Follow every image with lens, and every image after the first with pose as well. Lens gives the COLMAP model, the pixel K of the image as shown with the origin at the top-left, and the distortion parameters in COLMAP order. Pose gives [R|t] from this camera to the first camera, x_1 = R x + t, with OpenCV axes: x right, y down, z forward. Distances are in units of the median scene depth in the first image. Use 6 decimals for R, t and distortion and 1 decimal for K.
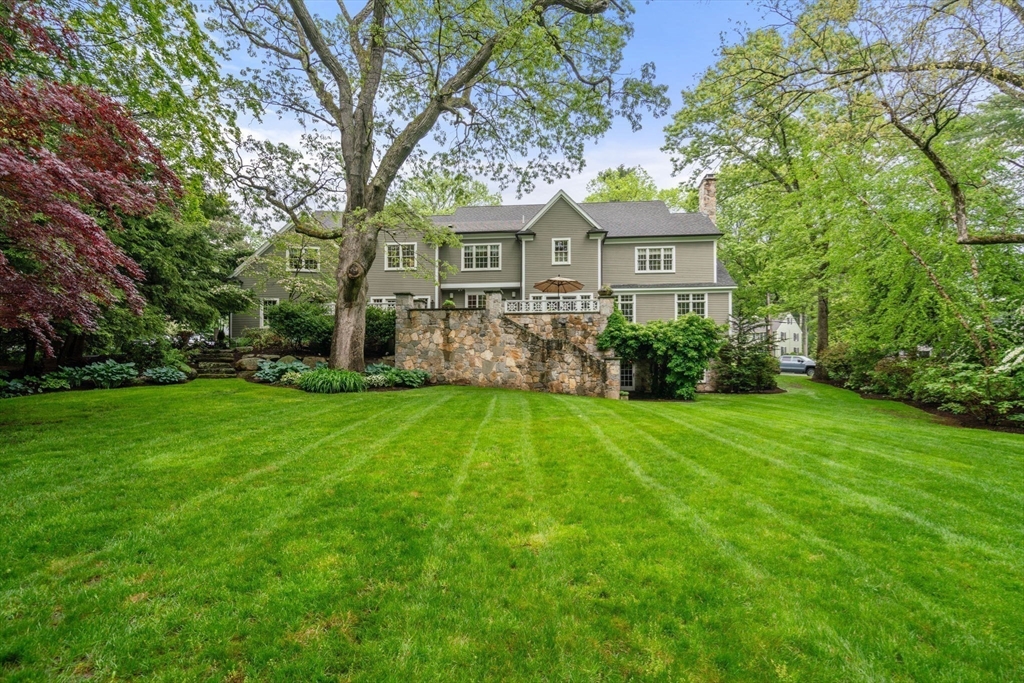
lens RADIAL K [[471.3, 0, 510.0], [0, 471.3, 333.7], [0, 0, 1]] dist [0.000584, 0.000066]
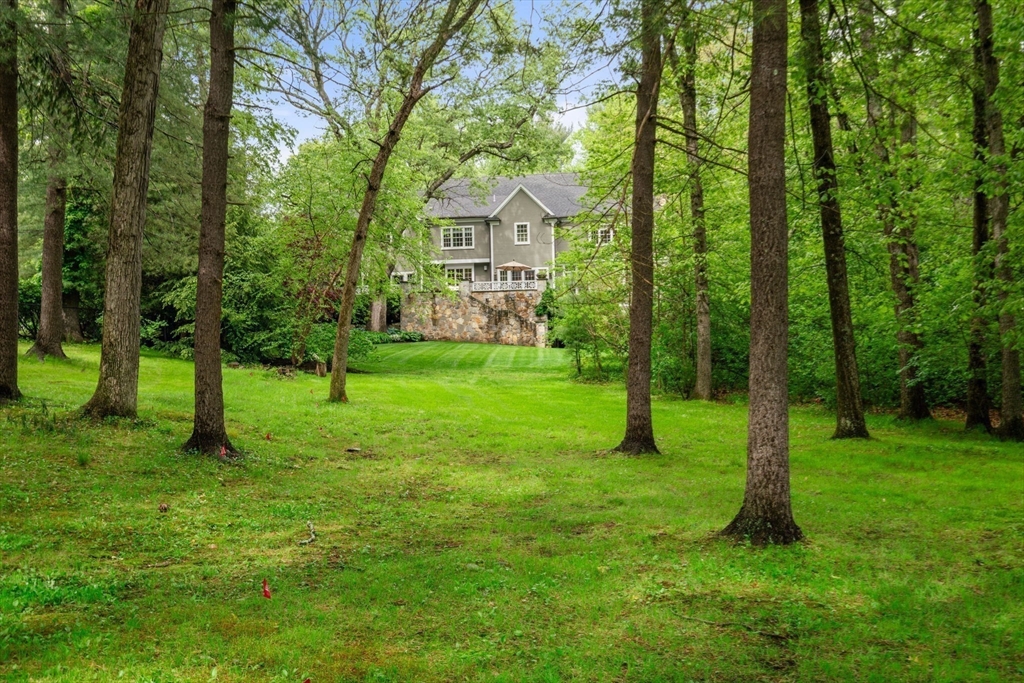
lens RADIAL K [[471.3, 0, 510.0], [0, 471.3, 333.7], [0, 0, 1]] dist [0.000584, 0.000066]
pose [[0.999093, -0.020661, 0.037241, 0.055205], [0.017411, 0.996180, 0.085567, -0.041854], [-0.038867, -0.084841, 0.995636, -0.540801]]
